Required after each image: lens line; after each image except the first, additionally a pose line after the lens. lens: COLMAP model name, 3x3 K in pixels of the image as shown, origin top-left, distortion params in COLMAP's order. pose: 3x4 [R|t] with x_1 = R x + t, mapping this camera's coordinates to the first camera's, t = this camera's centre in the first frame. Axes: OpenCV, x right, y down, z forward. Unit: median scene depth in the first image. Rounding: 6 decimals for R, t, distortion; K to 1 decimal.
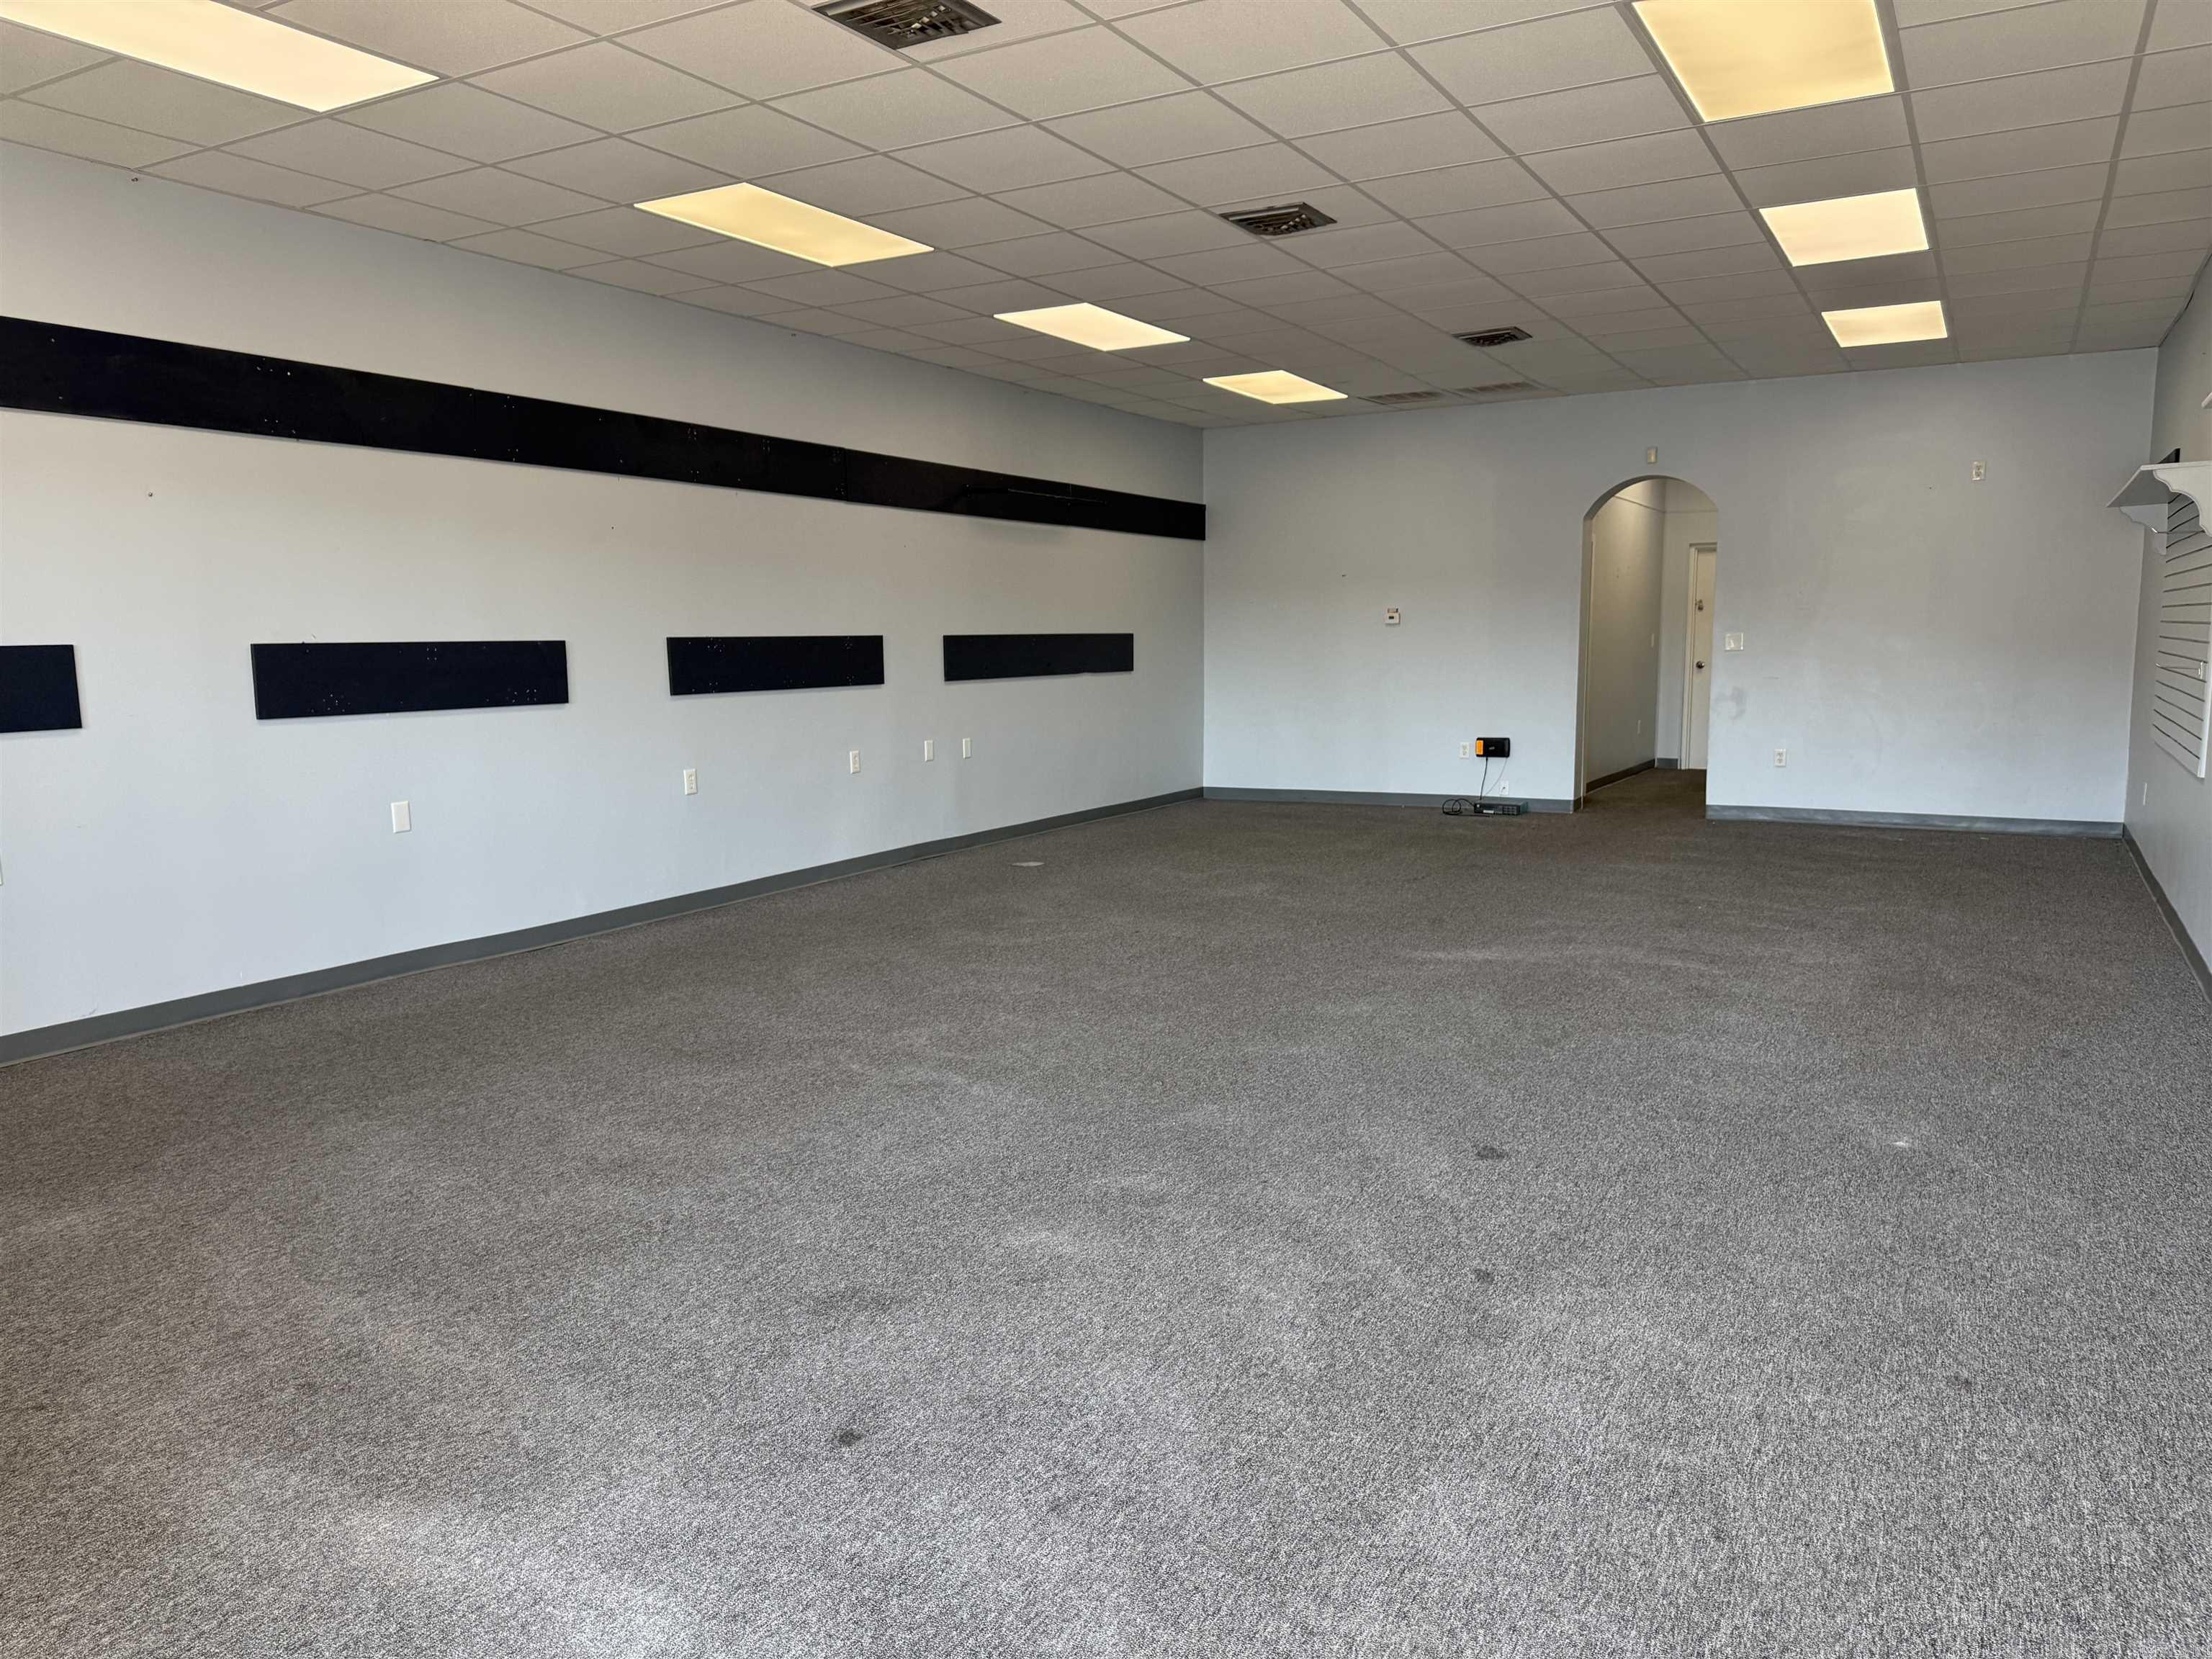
lens RADIAL K [[1549.6, 0, 1106.0], [0, 1549.6, 829.5], [0, 0, 1]] dist [0.154423, -0.273353]
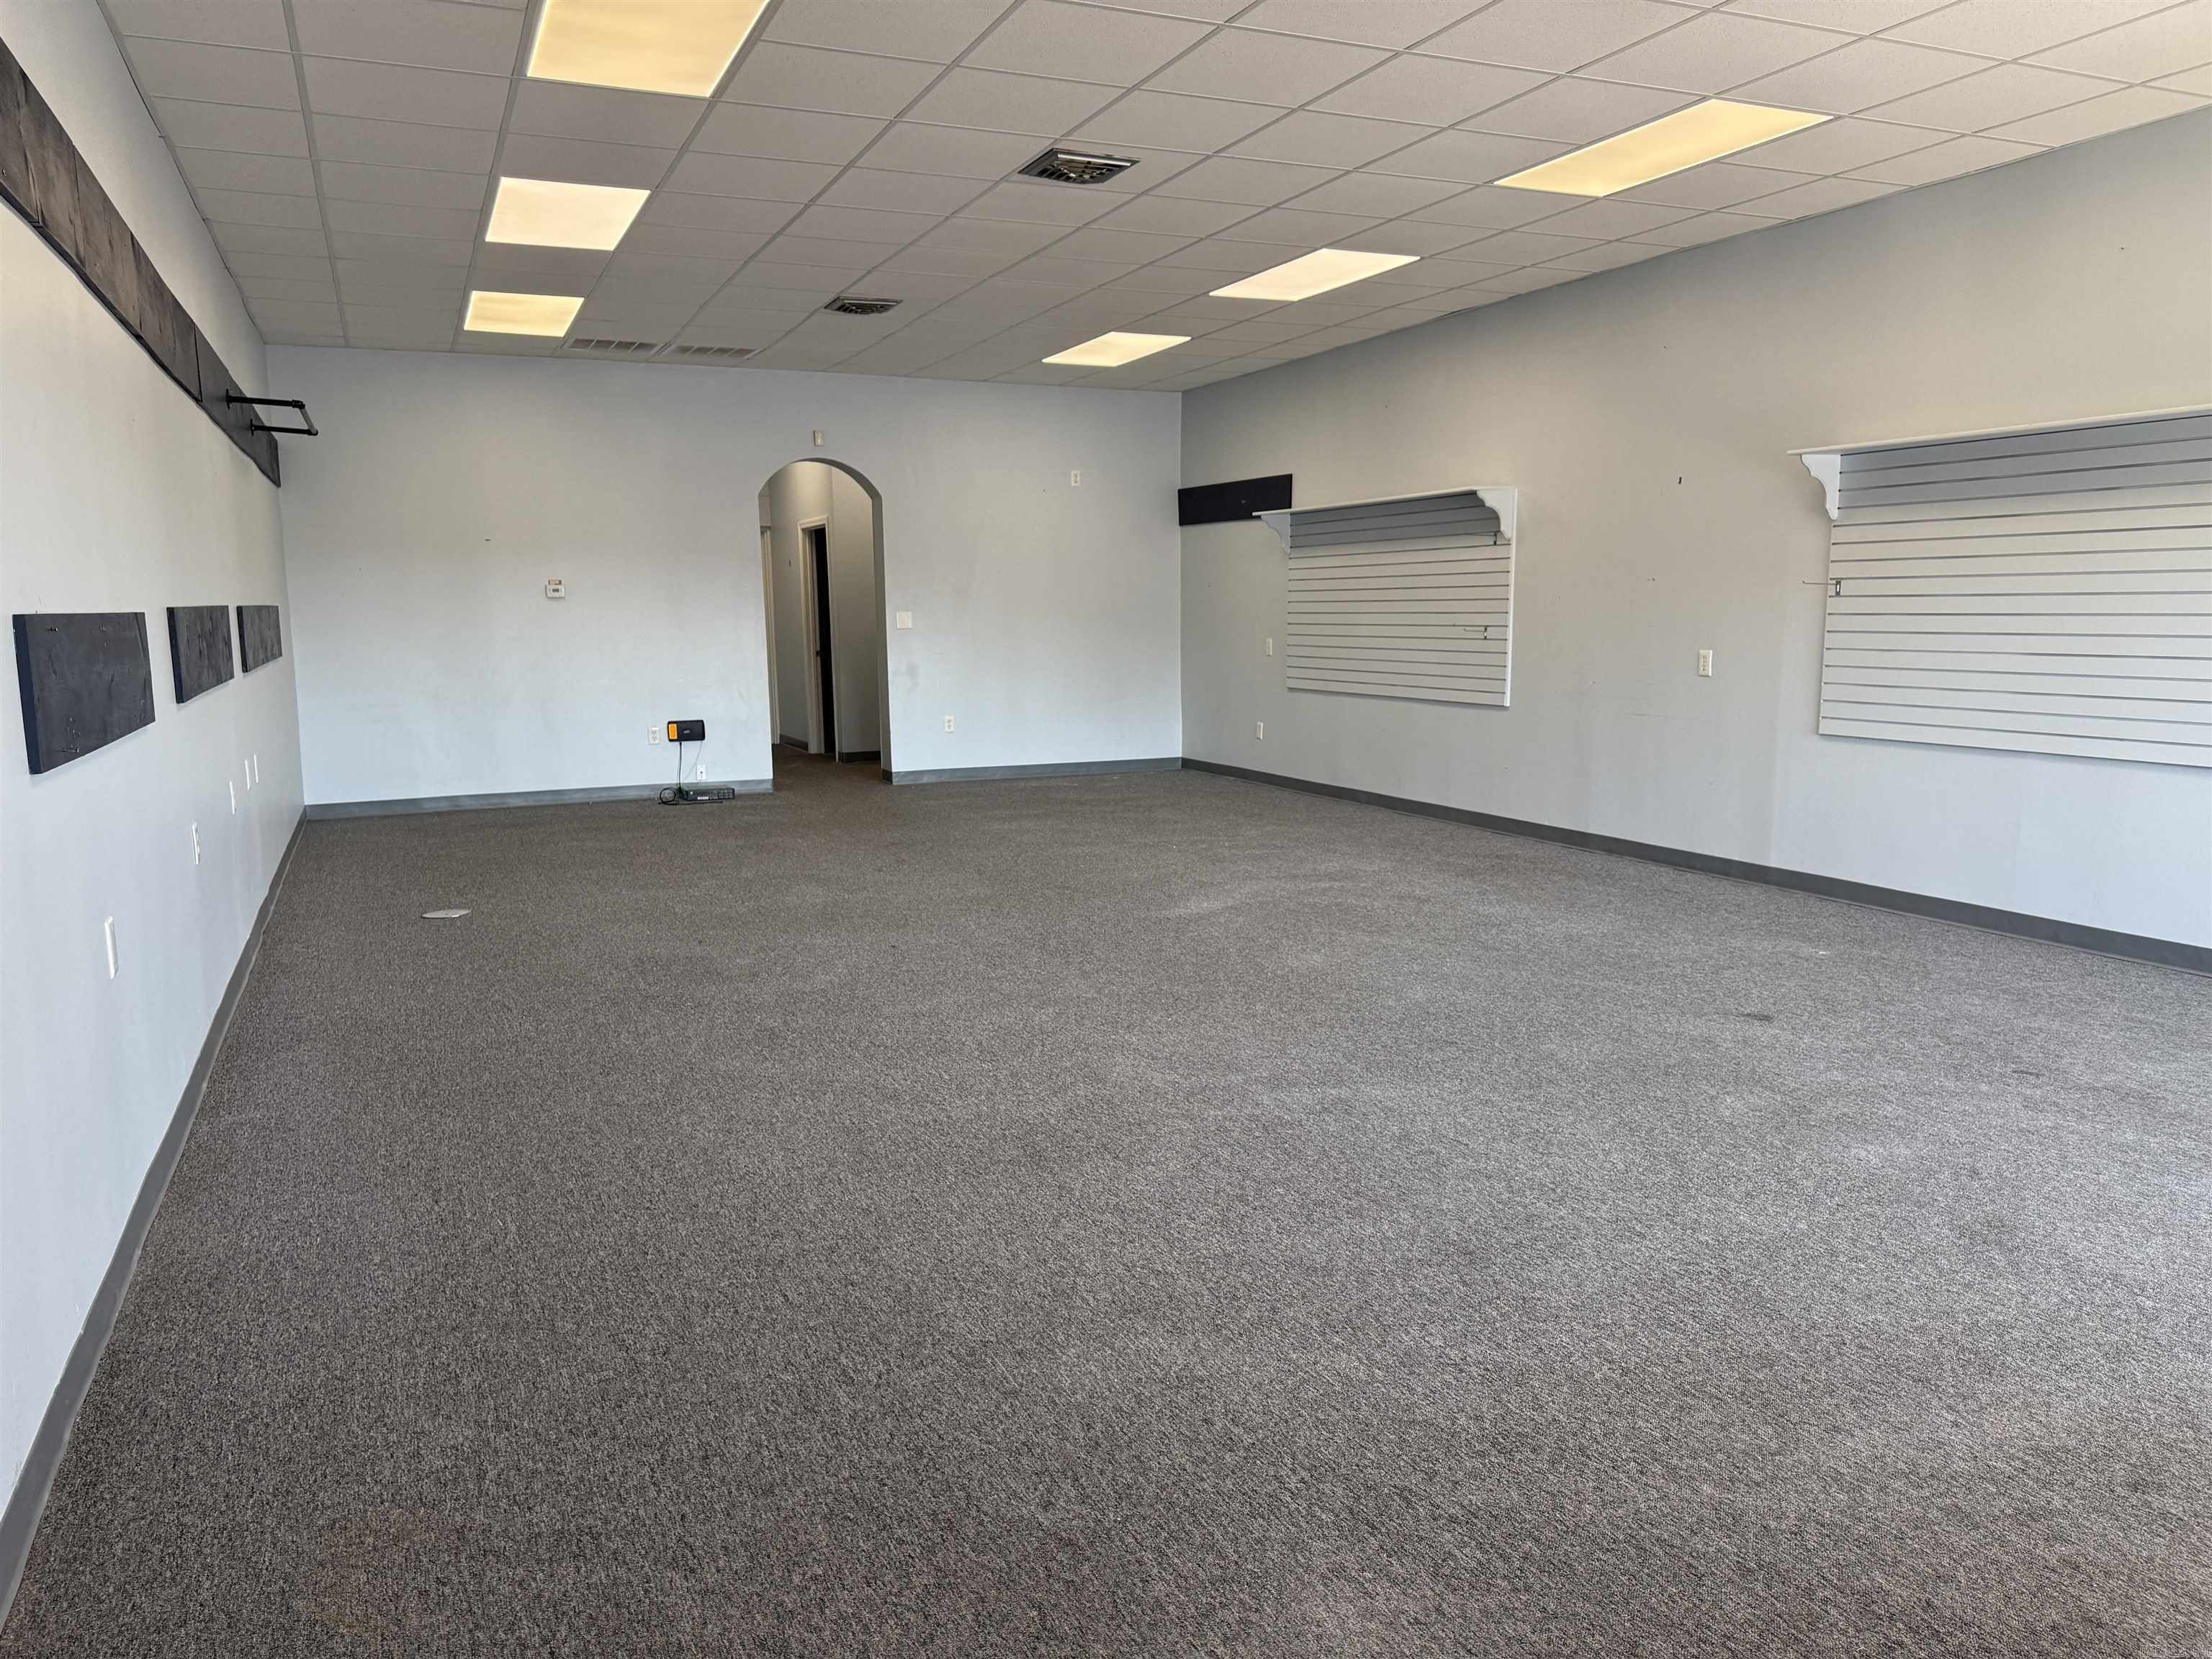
lens RADIAL K [[1549.6, 0, 1106.0], [0, 1549.6, 829.5], [0, 0, 1]] dist [0.154423, -0.273353]
pose [[0.591842, -0.109850, 0.798534, -0.609451], [0.103097, 0.992850, 0.060170, -0.040250], [-0.799434, 0.046715, 0.598935, 0.386667]]
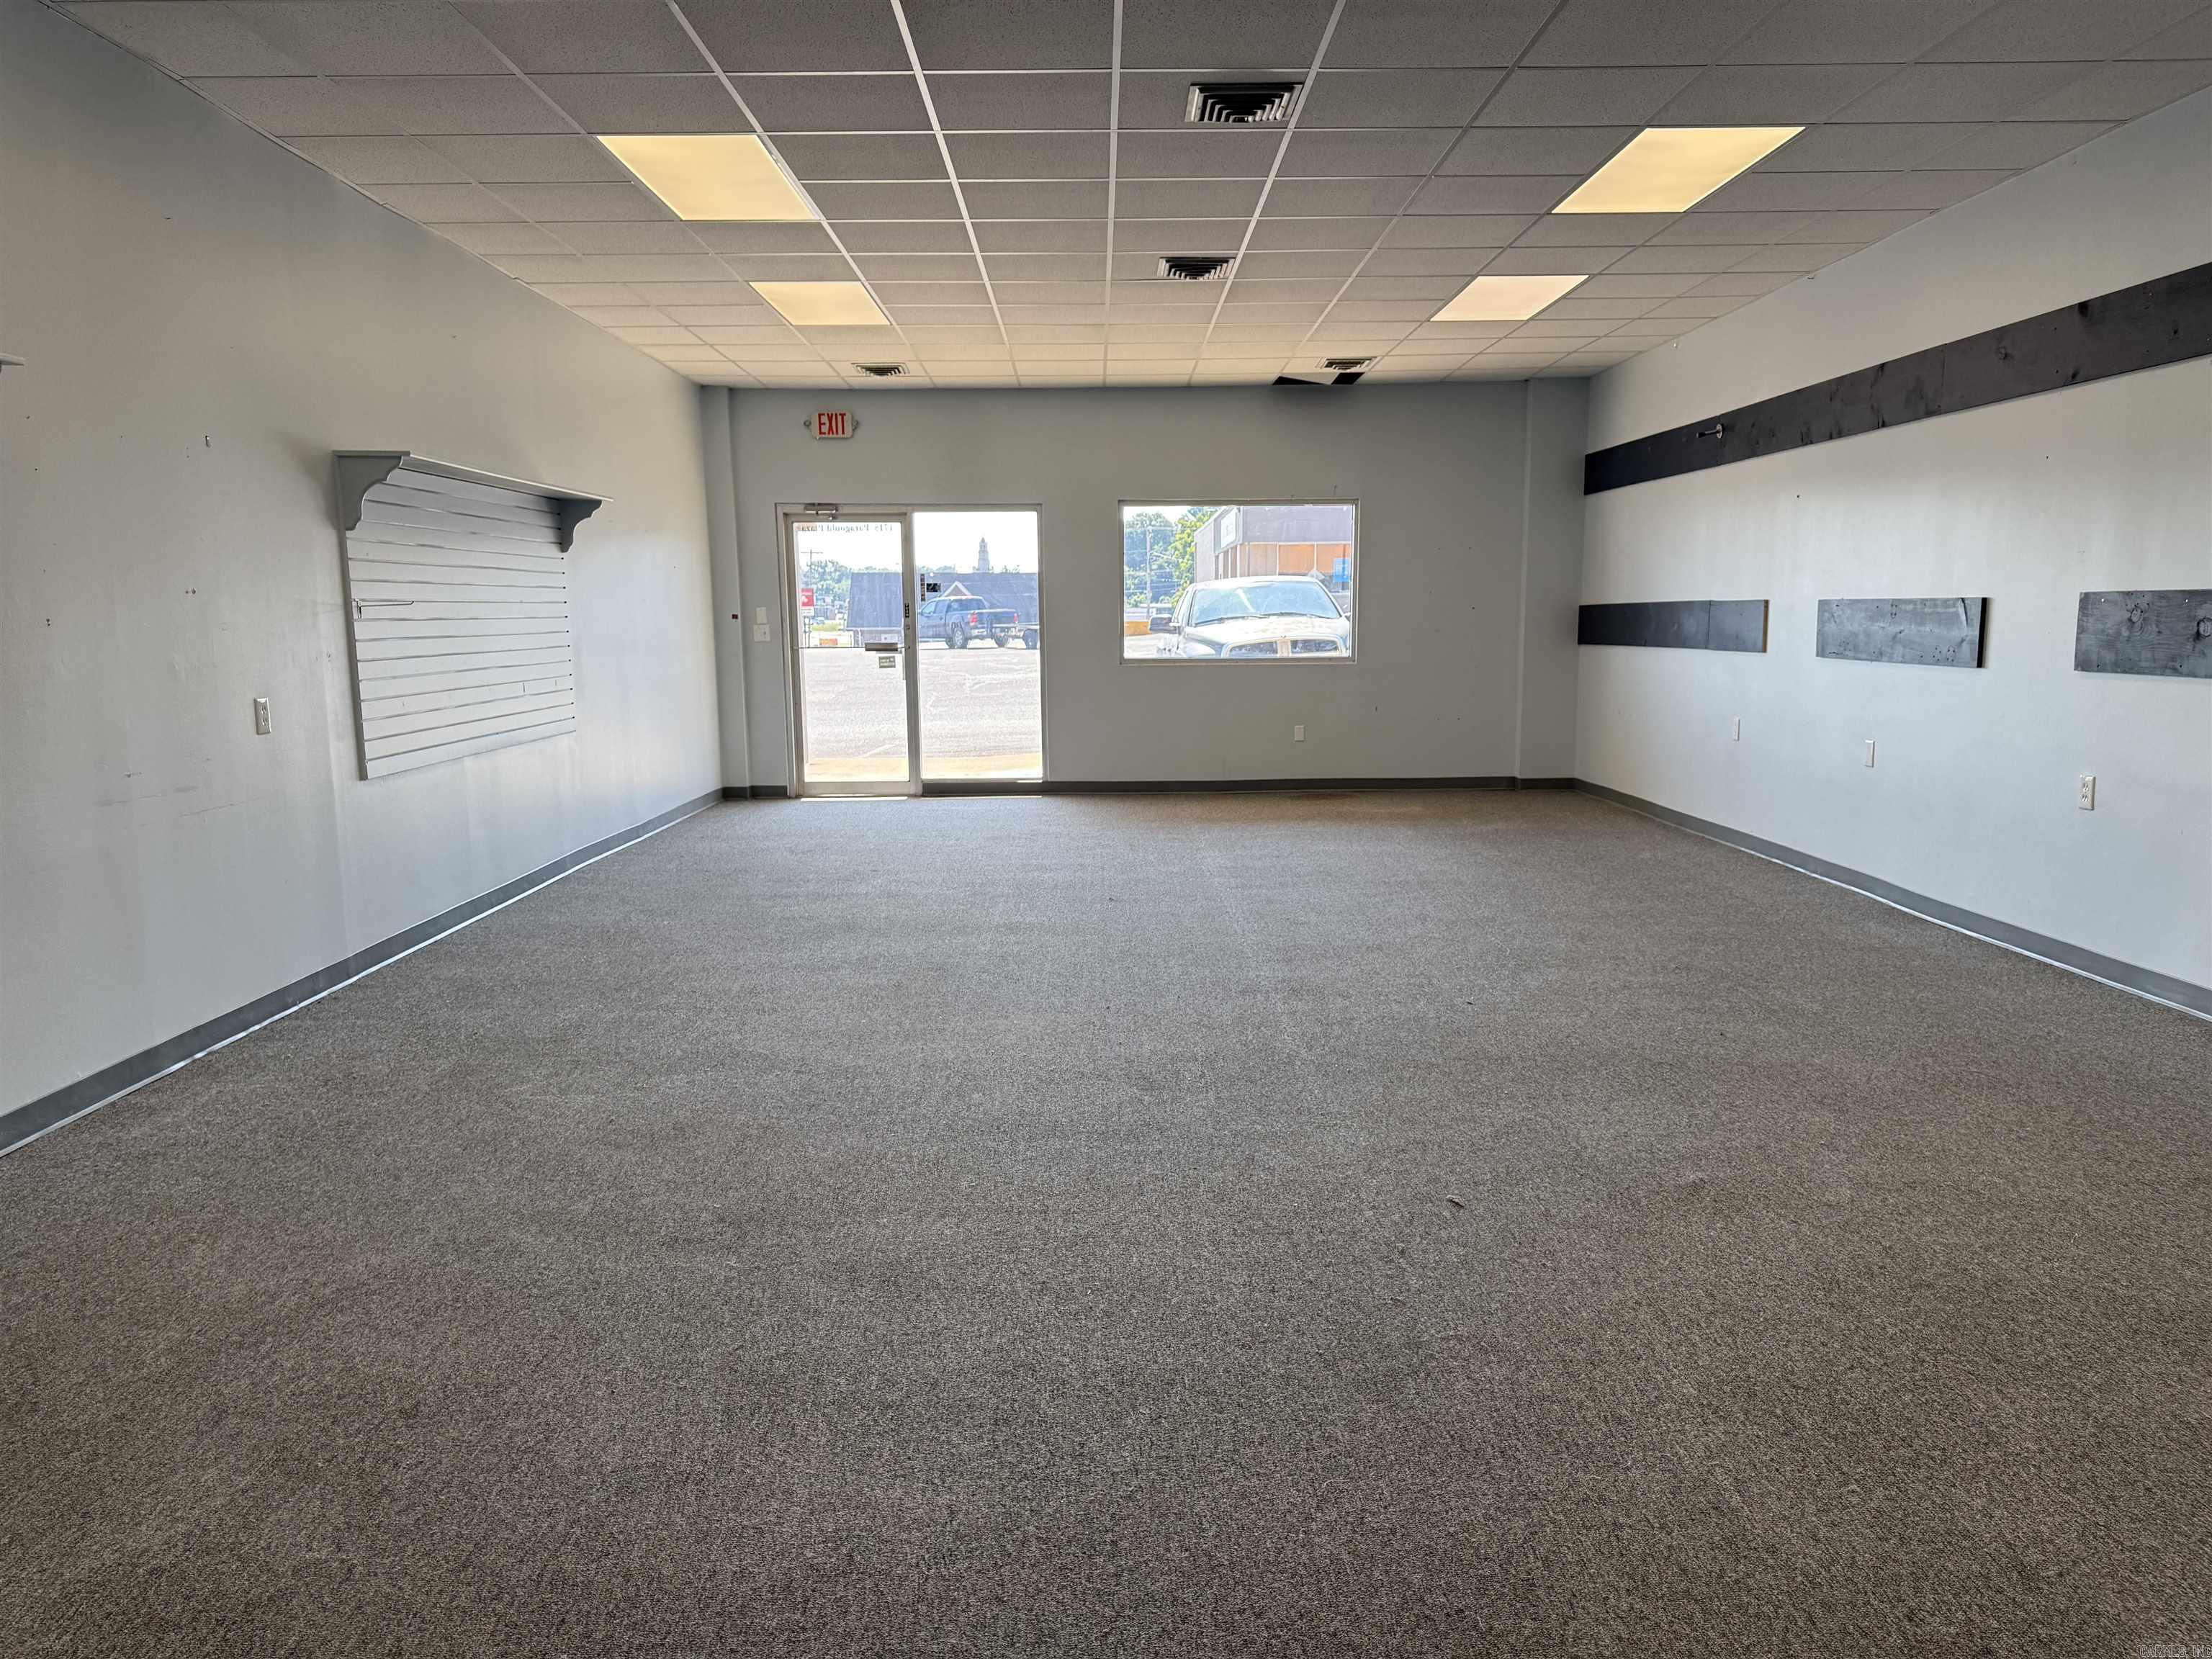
lens RADIAL K [[1549.6, 0, 1106.0], [0, 1549.6, 829.5], [0, 0, 1]] dist [0.154423, -0.273353]
pose [[-0.865723, 0.086365, -0.493016, 0.541554], [-0.044934, 0.967613, 0.248407, -0.198537], [0.498502, 0.237205, -0.833804, 1.543523]]
